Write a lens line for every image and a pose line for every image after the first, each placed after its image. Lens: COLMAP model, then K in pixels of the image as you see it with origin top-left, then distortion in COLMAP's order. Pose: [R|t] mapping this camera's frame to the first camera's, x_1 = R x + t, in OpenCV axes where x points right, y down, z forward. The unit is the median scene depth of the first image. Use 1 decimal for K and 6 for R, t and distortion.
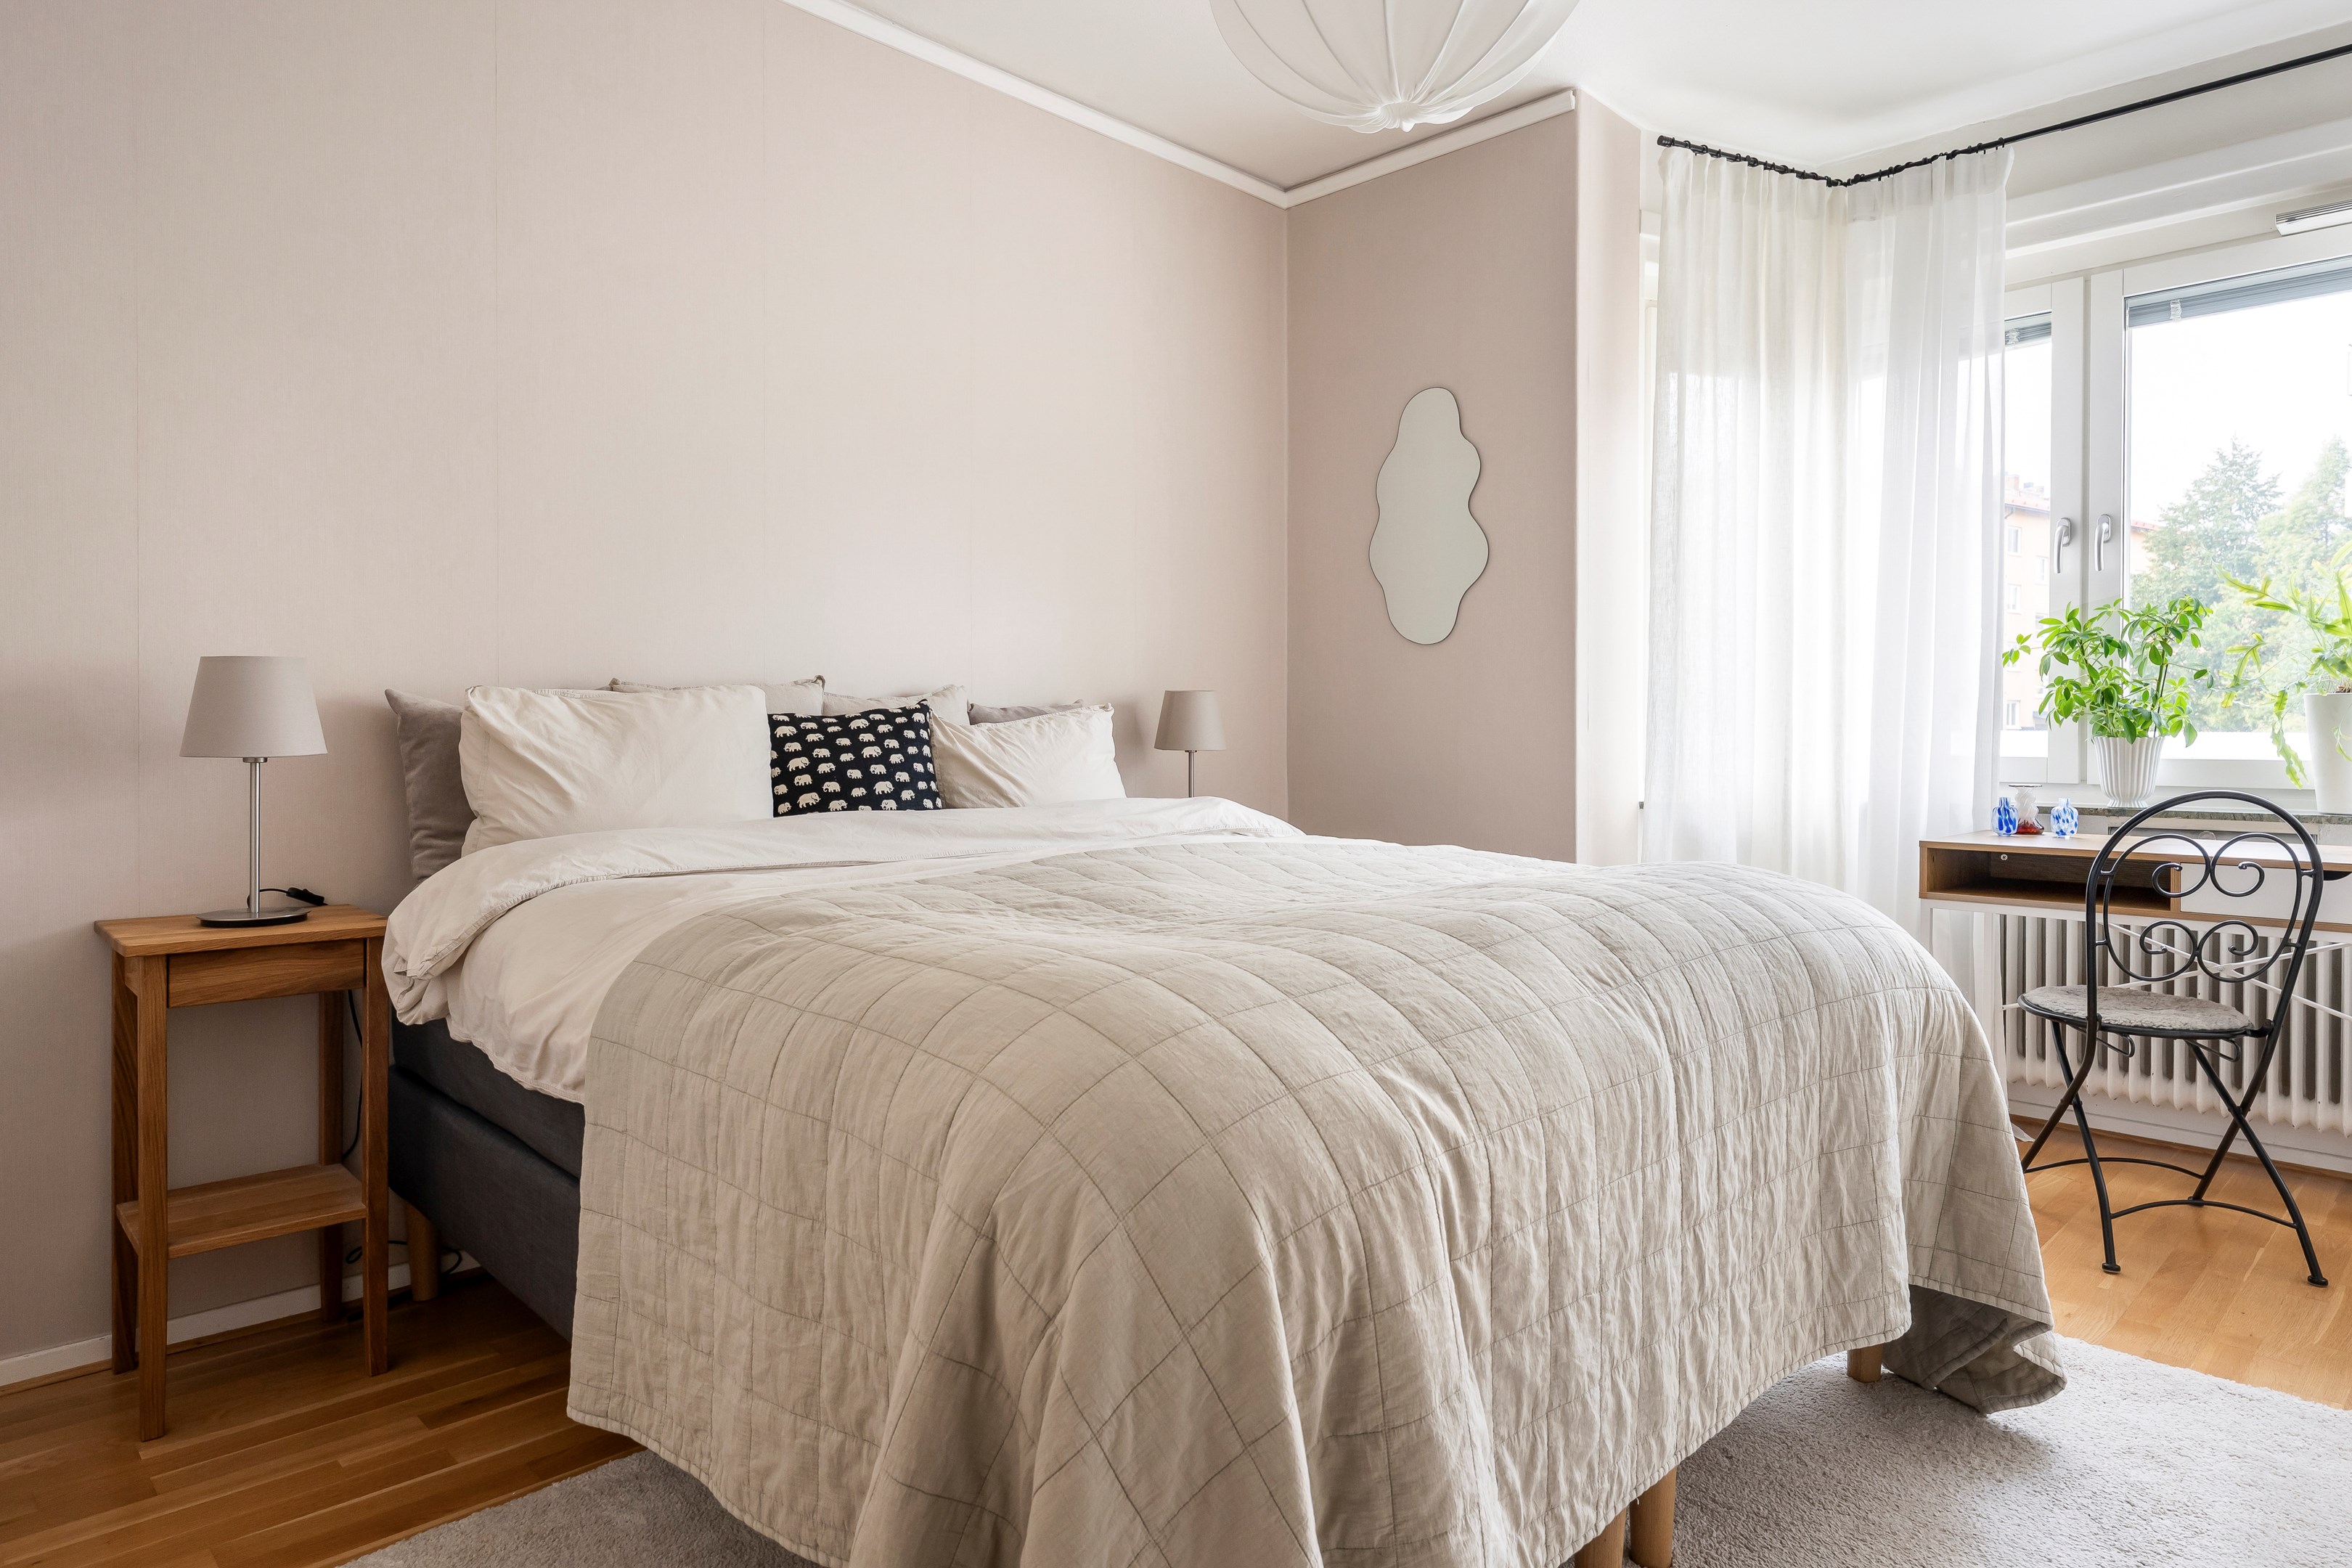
lens RADIAL K [[1398.5, 0, 1164.4], [0, 1398.5, 743.0], [0, 0, 1]] dist [0.002071, -0.000624]
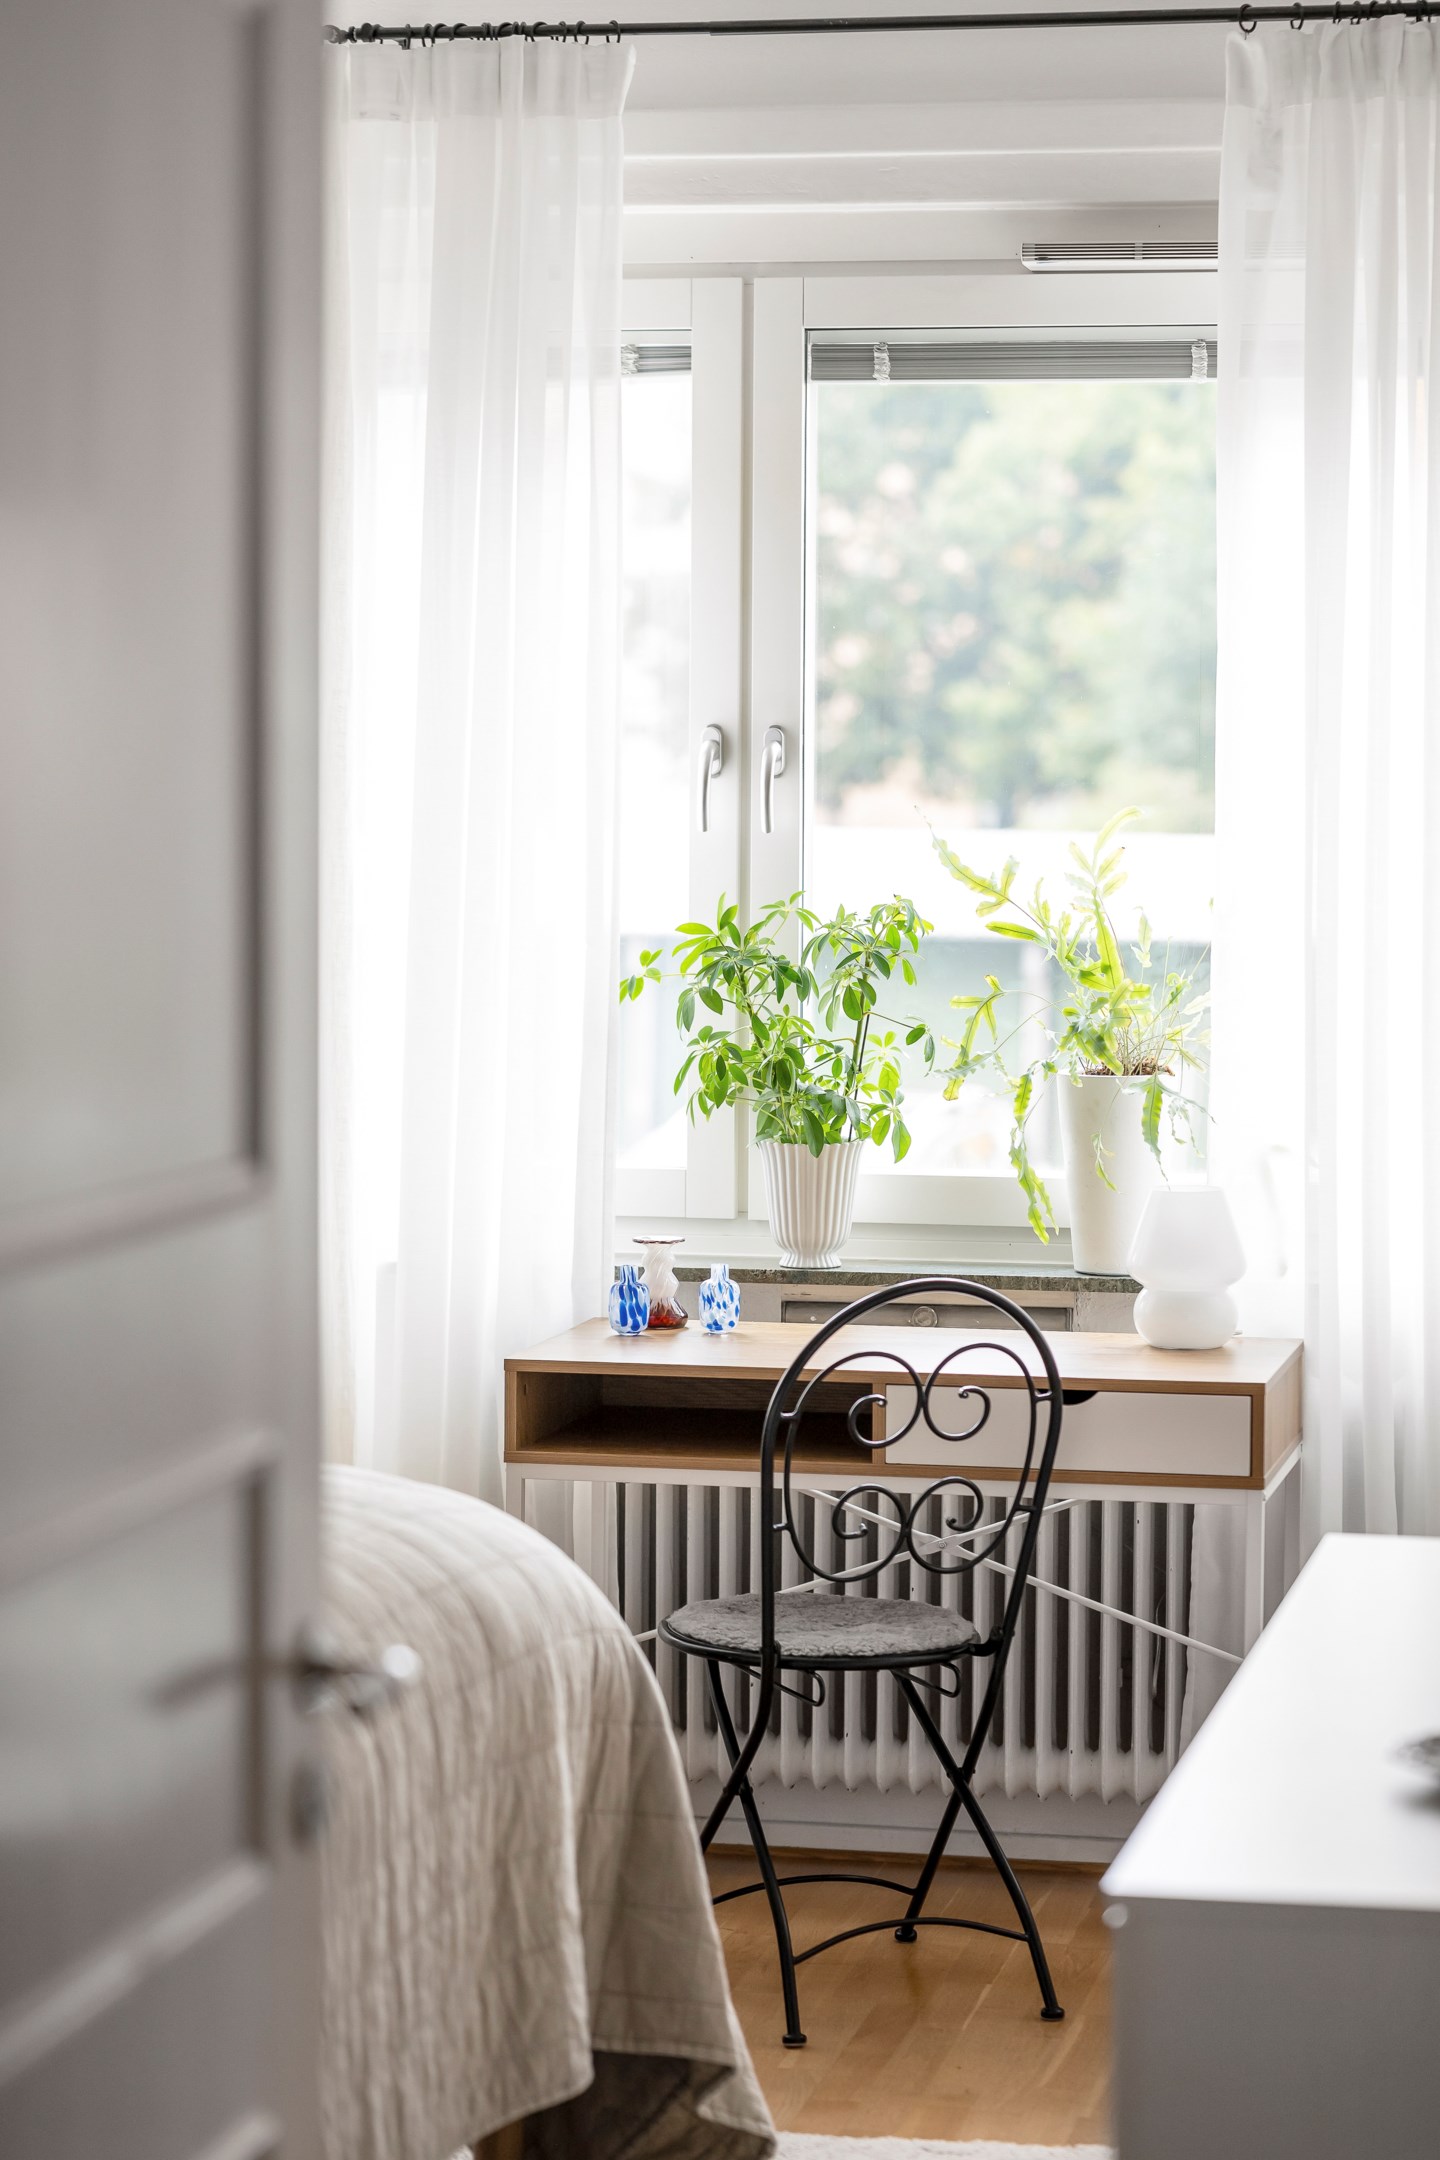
lens RADIAL K [[5037.5, 0, 729.7], [0, 5037.5, 1094.8], [0, 0, 1]] dist [-0.002368, 0.000000]
pose [[0.828902, -0.031026, 0.558533, -0.530381], [0.000244, 0.998481, 0.055102, -0.154440], [-0.559394, -0.045538, 0.827650, -0.742117]]
